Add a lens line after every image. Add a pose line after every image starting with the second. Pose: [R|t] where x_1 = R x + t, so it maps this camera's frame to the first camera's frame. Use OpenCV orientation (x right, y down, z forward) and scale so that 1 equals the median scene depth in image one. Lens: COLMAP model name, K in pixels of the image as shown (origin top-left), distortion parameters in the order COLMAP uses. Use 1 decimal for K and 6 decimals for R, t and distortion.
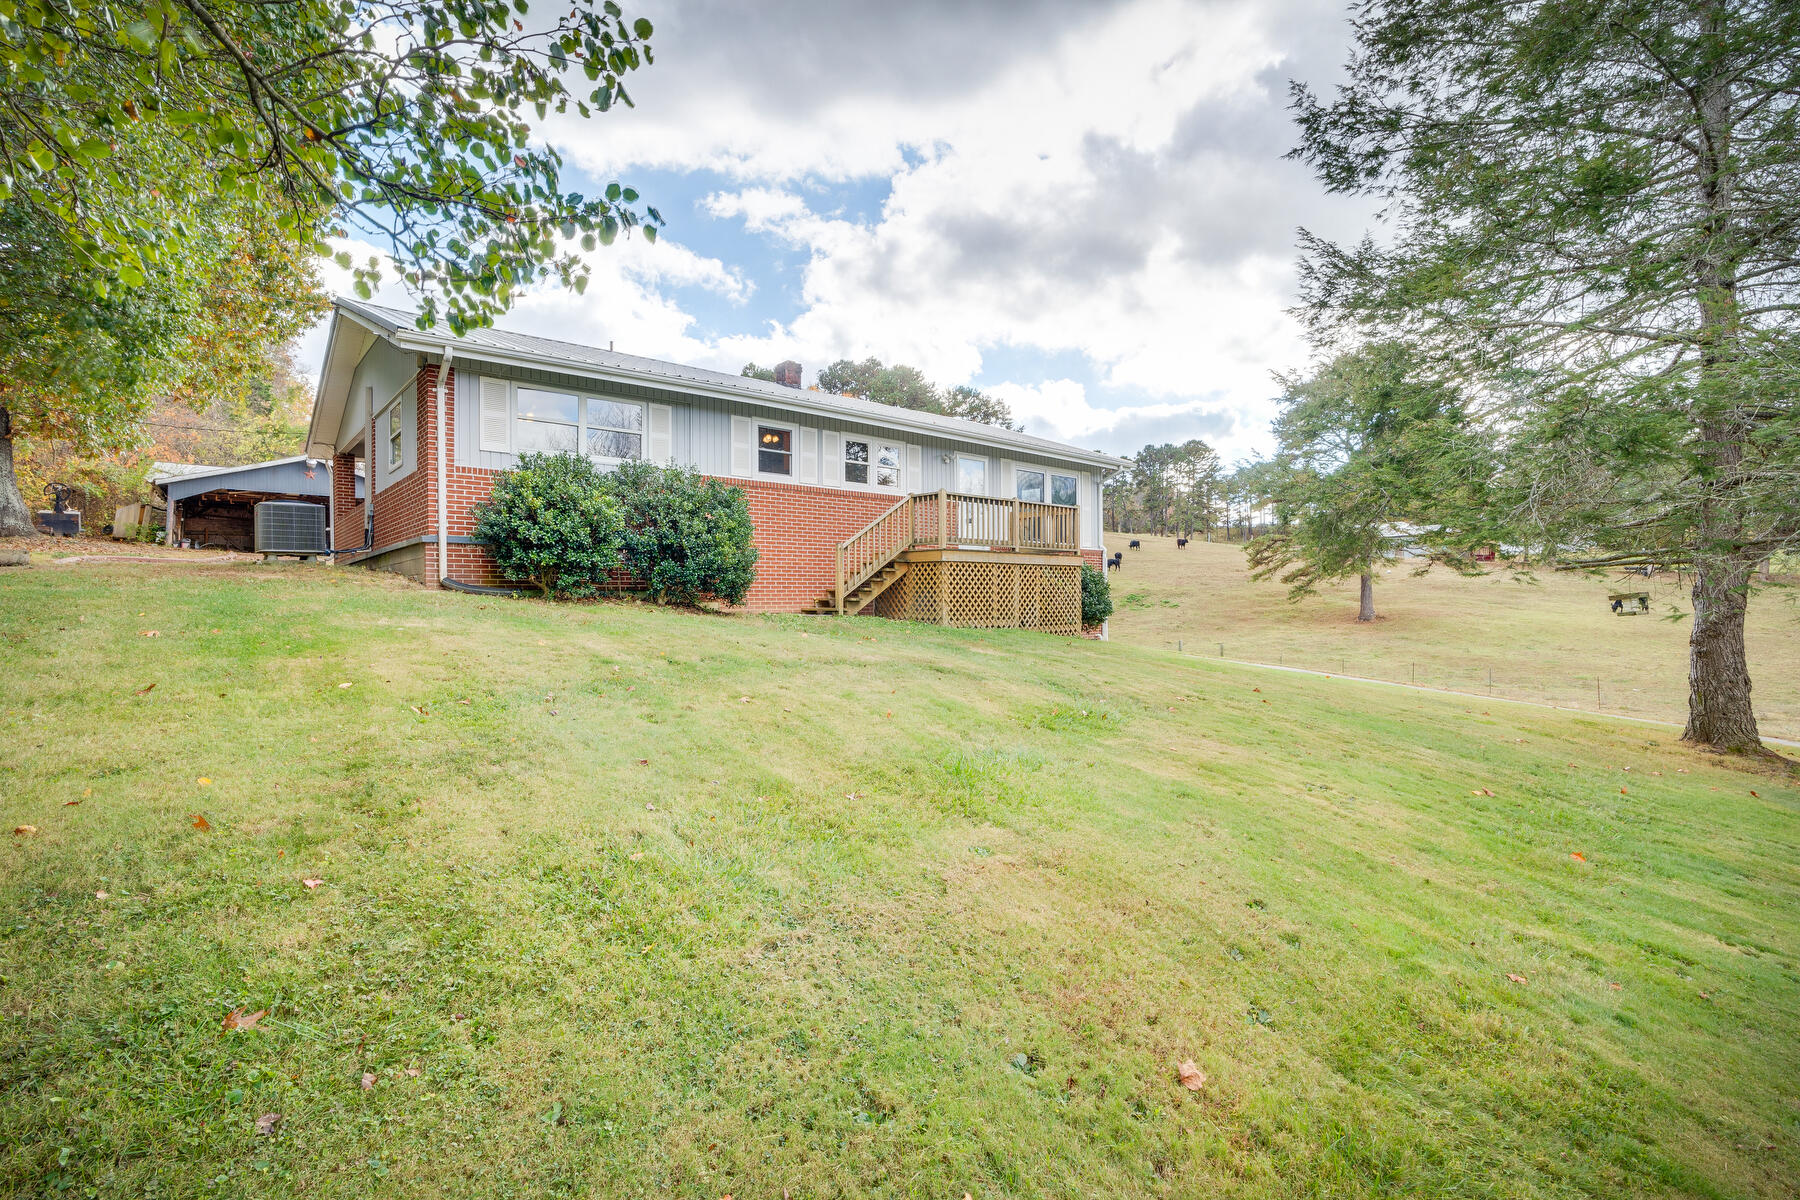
lens RADIAL K [[808.5, 0, 907.5], [0, 808.5, 580.7], [0, 0, 1]] dist [-0.003205, -0.000194]
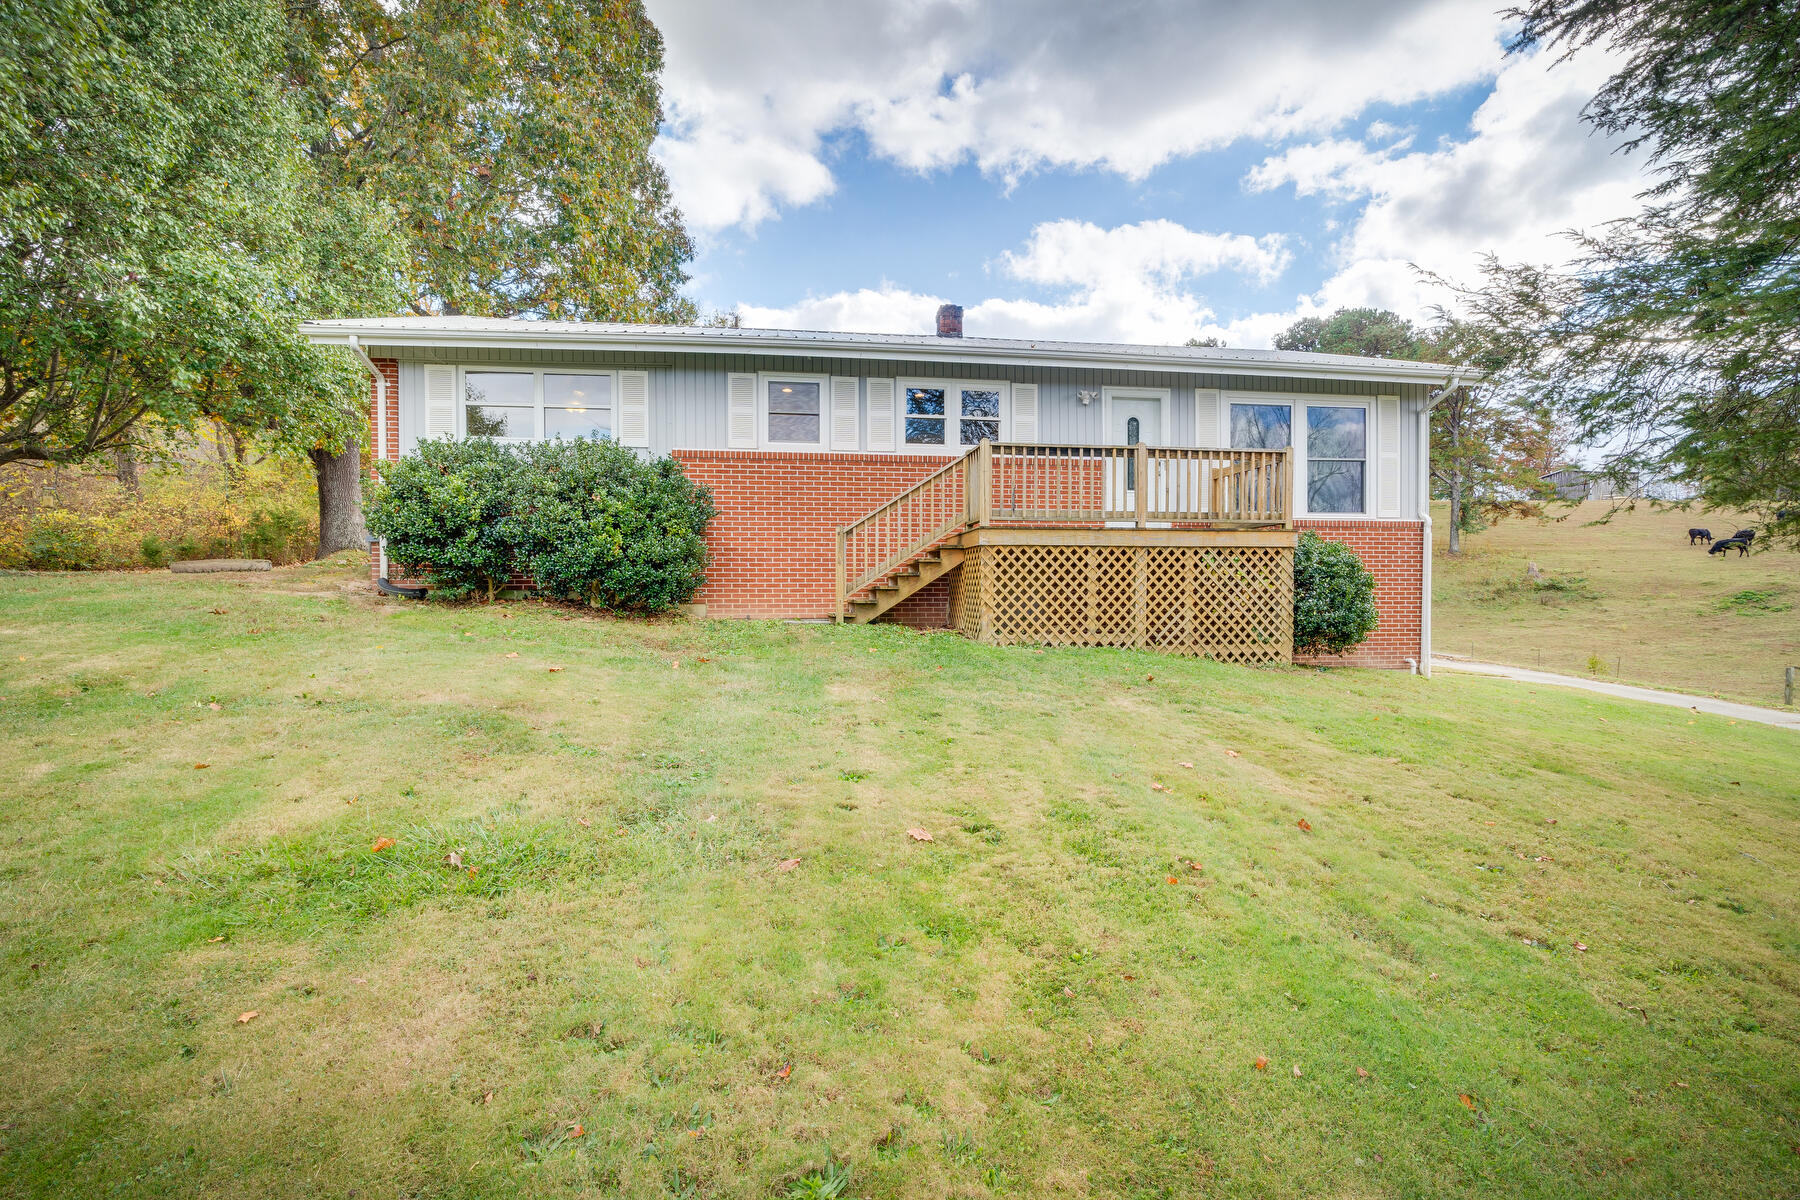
lens RADIAL K [[823.0, 0, 926.7], [0, 823.0, 599.2], [0, 0, 1]] dist [0.000995, 0.000073]
pose [[0.828491, 0.003578, -0.559992, 0.373505], [0.009679, 0.999739, 0.020707, 0.005921], [0.559919, -0.022576, 0.828239, 0.387126]]
